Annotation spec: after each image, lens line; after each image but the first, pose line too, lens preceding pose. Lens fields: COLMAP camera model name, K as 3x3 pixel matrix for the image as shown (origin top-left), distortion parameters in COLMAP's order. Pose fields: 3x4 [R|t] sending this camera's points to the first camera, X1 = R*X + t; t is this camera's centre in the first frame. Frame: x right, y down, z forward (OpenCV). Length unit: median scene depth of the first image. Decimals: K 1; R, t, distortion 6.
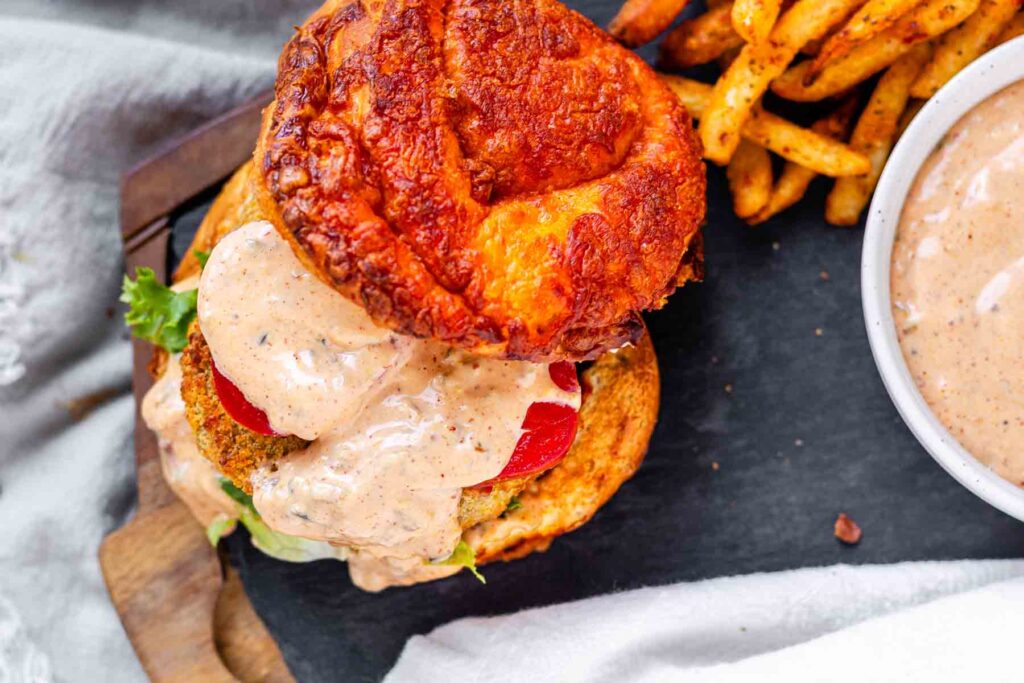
lens RADIAL K [[2470.0, 0, 512.0], [0, 2470.0, 341.5], [0, 0, 1]] dist [0.108819, 0.088100]
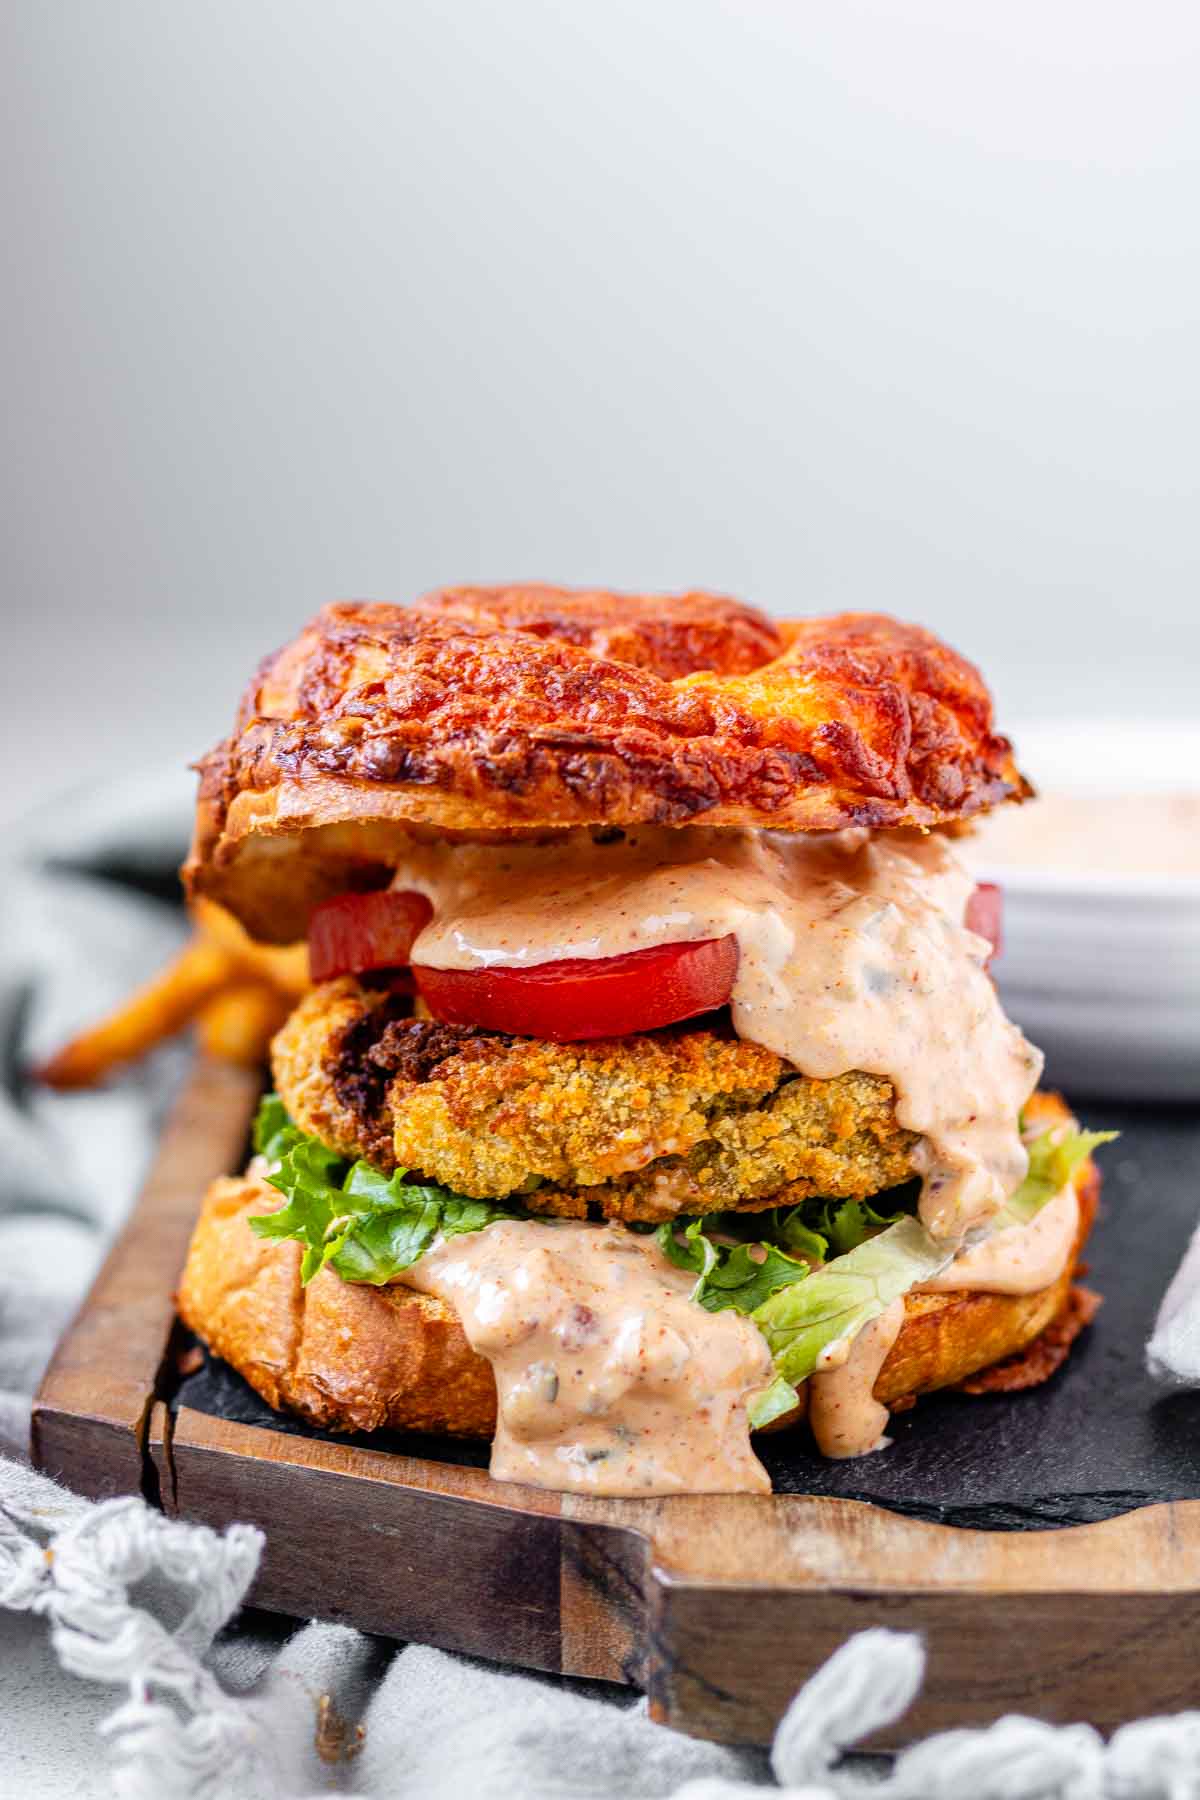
lens RADIAL K [[4341.8, 0, 600.0], [0, 4341.8, 900.0], [0, 0, 1]] dist [0.108819, 0.088100]
pose [[0.813868, -0.430721, 0.389998, -0.436752], [0.580405, 0.571017, -0.580577, 0.551929], [0.027371, 0.698870, 0.714725, 0.336693]]
